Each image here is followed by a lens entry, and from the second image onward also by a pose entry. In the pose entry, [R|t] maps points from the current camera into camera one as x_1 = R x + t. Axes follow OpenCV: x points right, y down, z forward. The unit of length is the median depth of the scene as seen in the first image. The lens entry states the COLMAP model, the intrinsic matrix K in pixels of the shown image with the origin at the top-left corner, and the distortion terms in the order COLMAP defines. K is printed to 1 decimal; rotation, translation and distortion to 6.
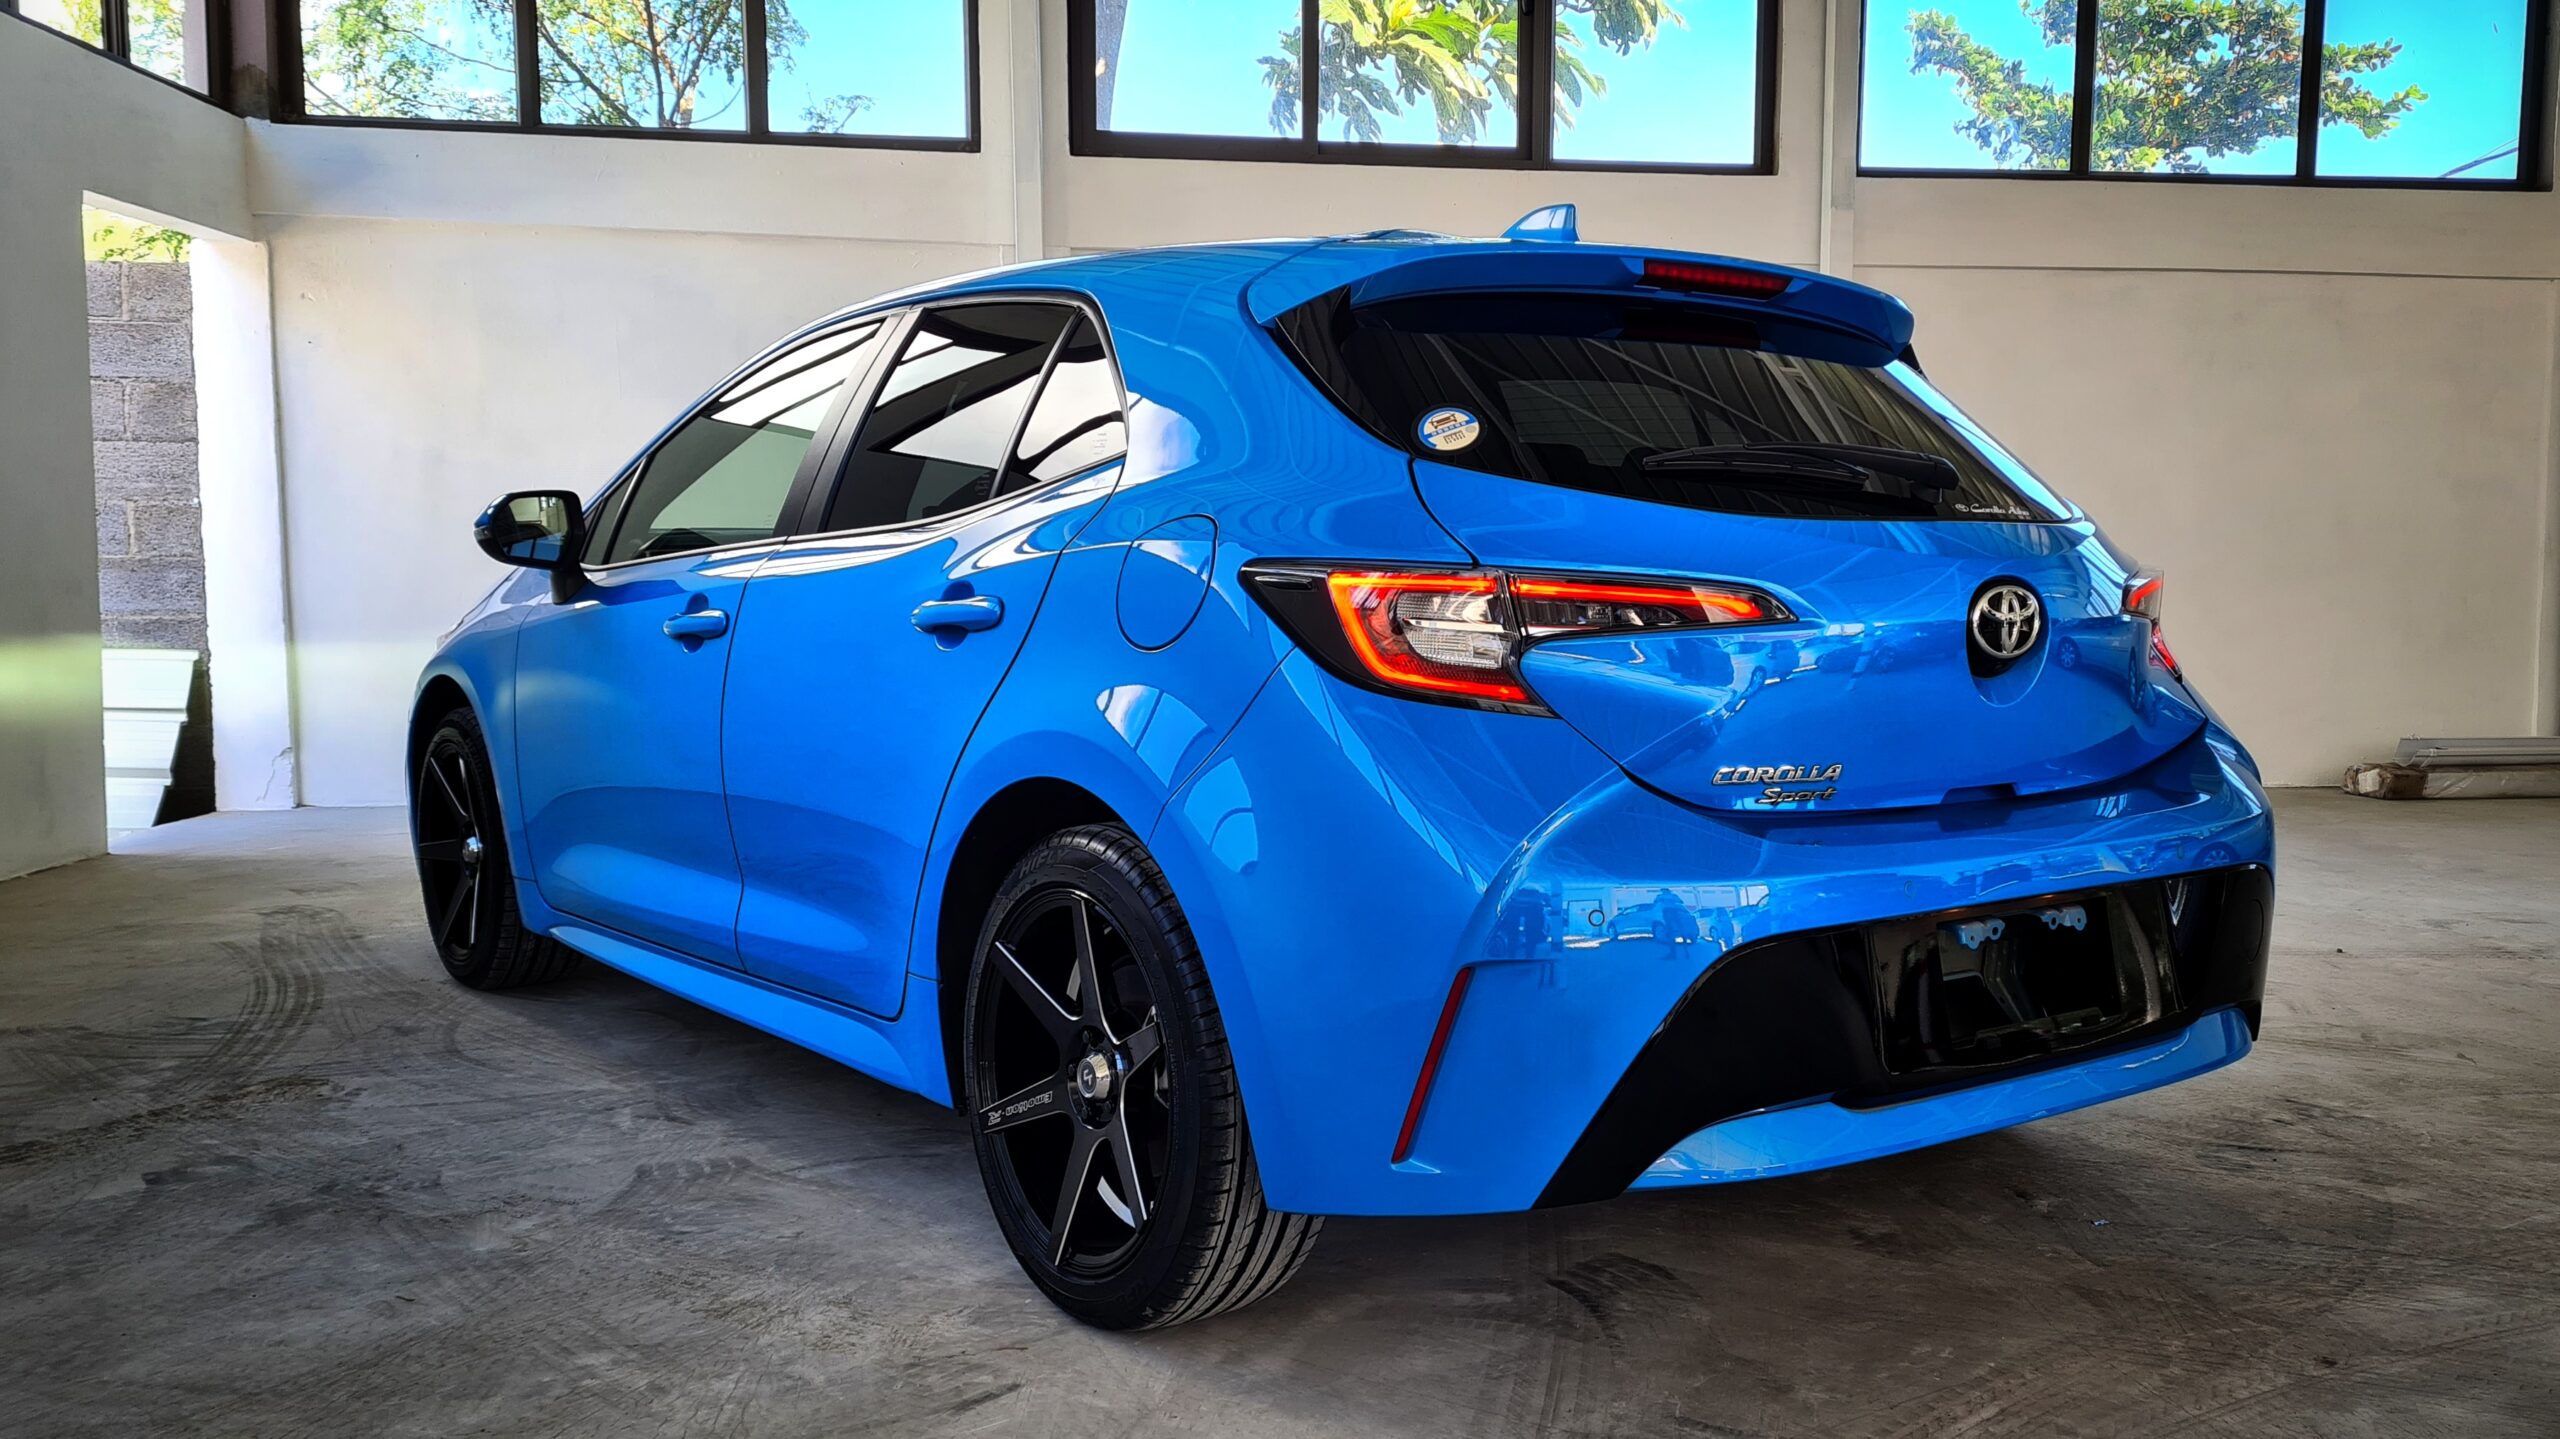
lens RADIAL K [[2680.7, 0, 1280.0], [0, 2680.7, 719.5], [0, 0, 1]] dist [0.007976, 0.013617]
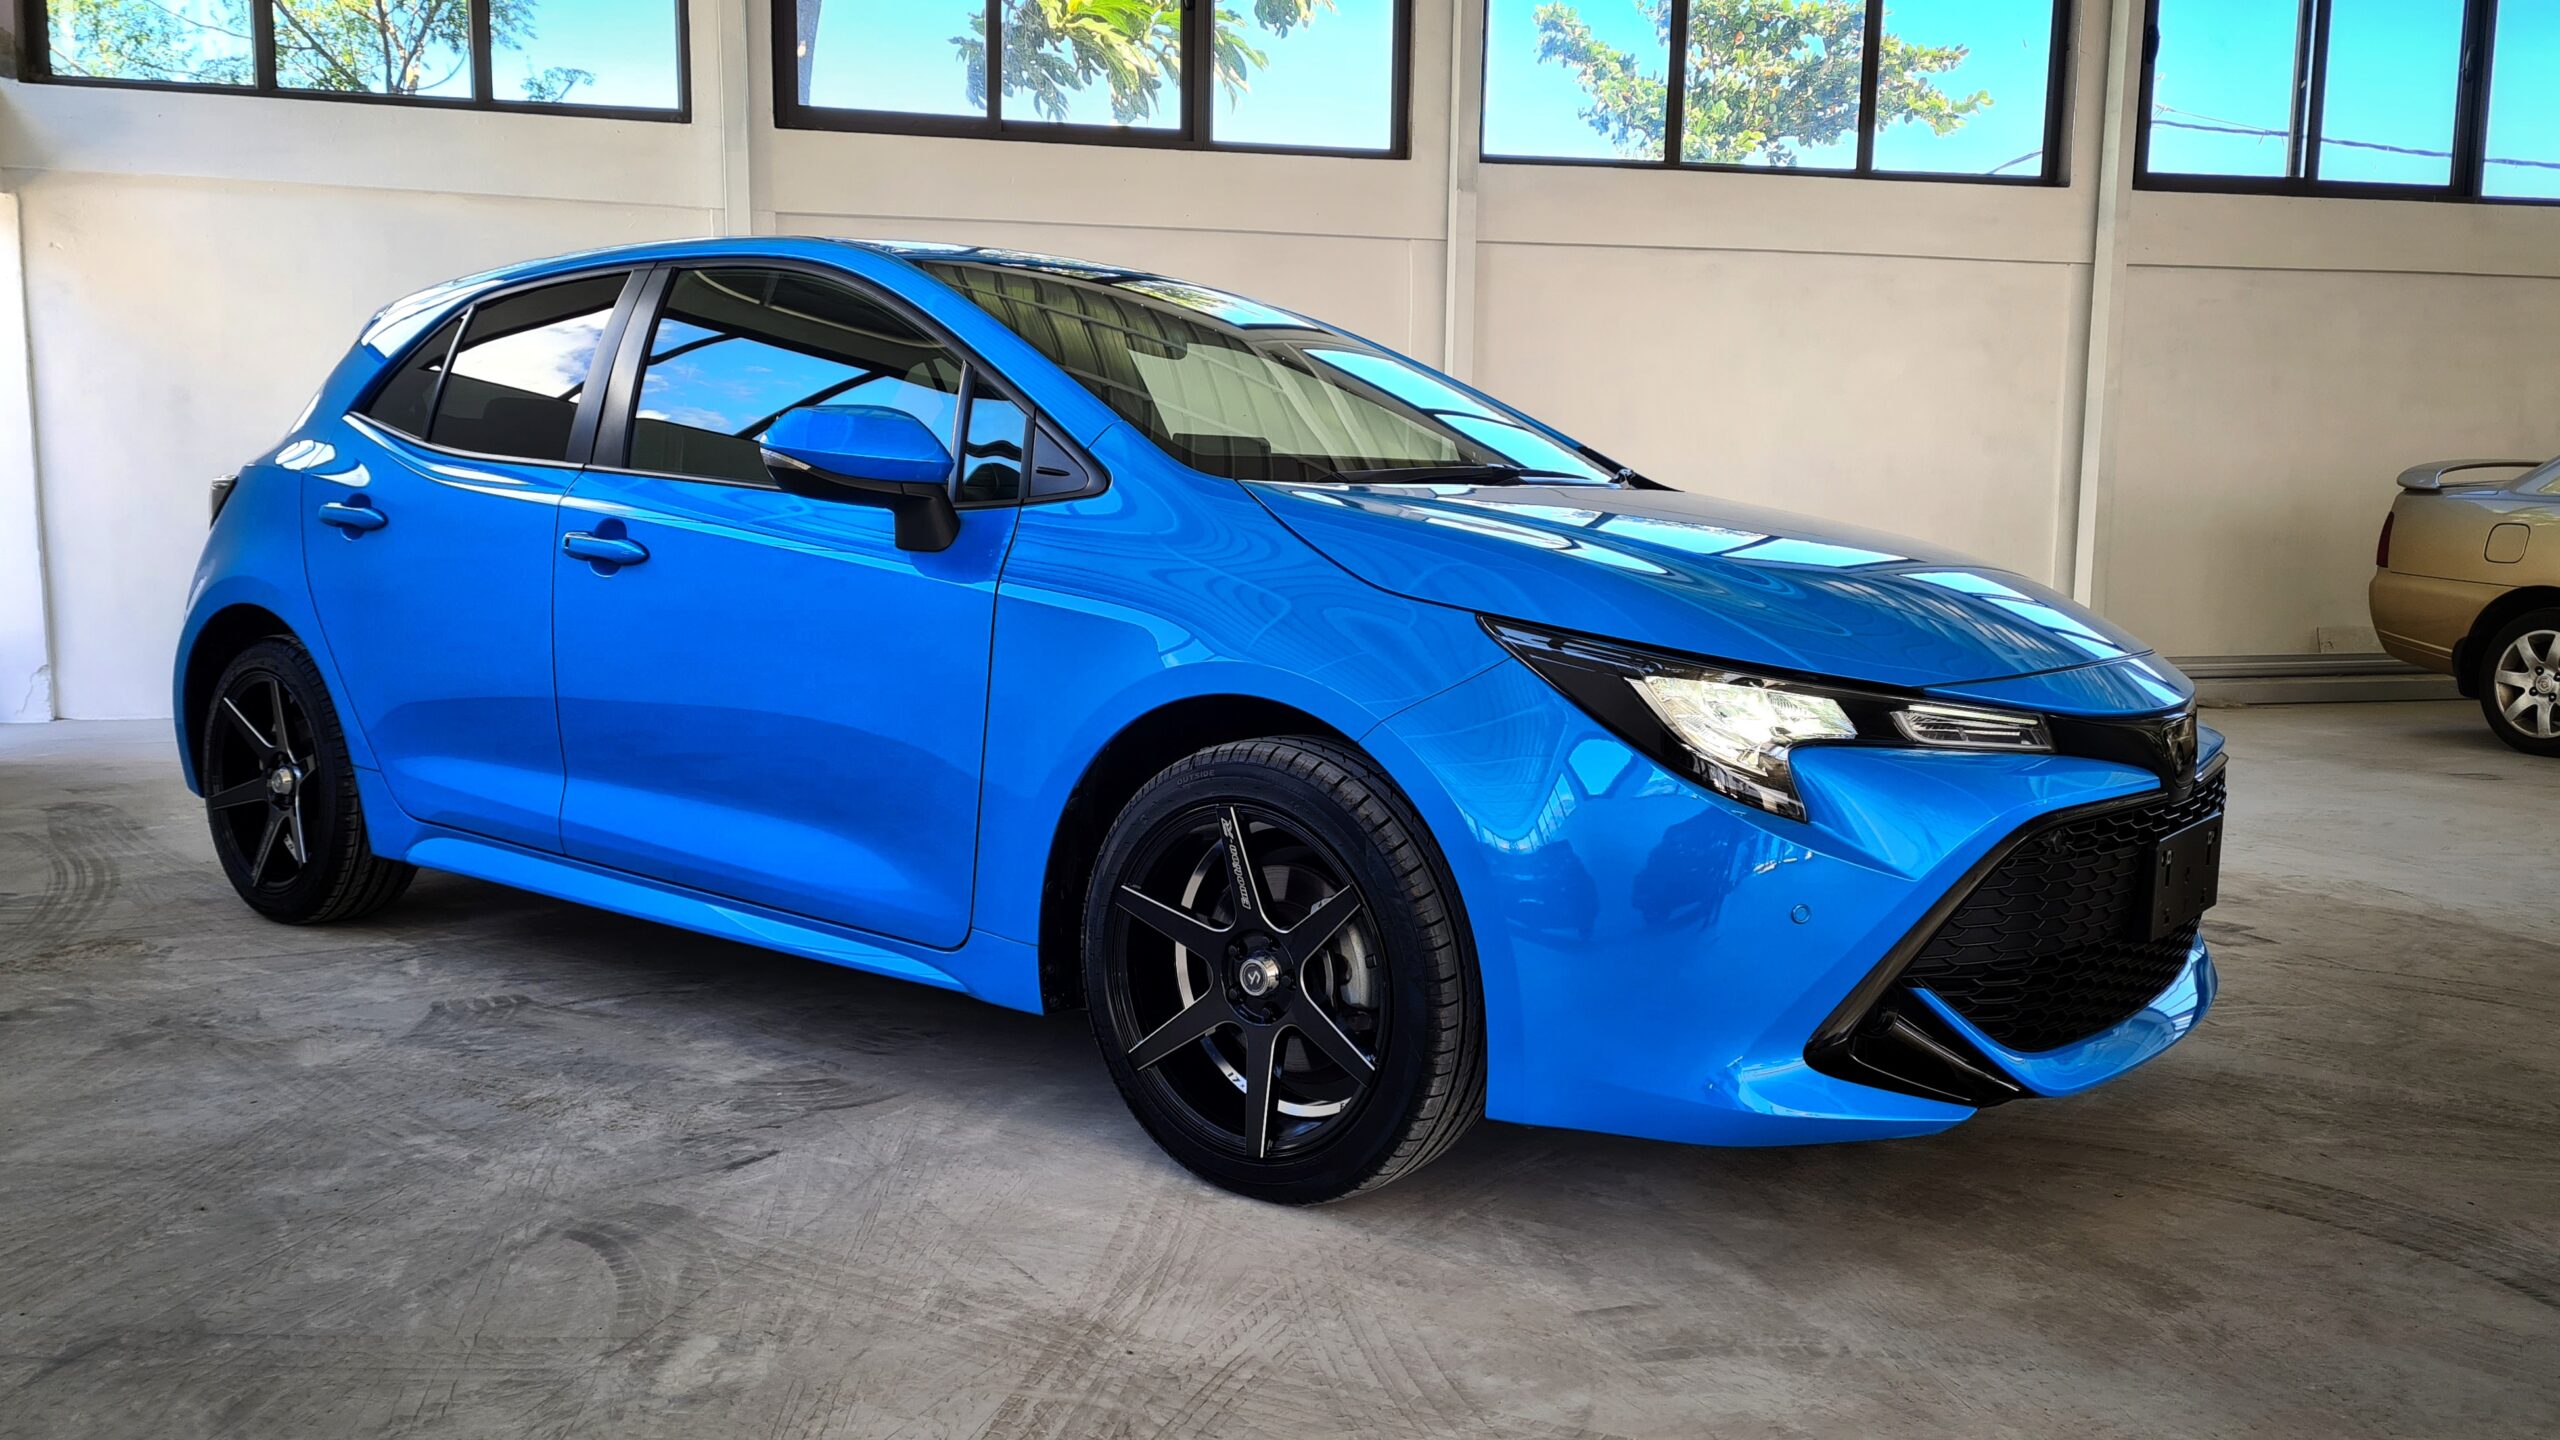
lens RADIAL K [[2680.7, 0, 1280.0], [0, 2680.7, 720.0], [0, 0, 1]] dist [0.007976, 0.013617]
pose [[0.992421, -0.004173, 0.122817, -0.013018], [0.002135, 0.999858, 0.016718, 0.020740], [-0.122869, -0.016329, 0.992289, -0.175042]]
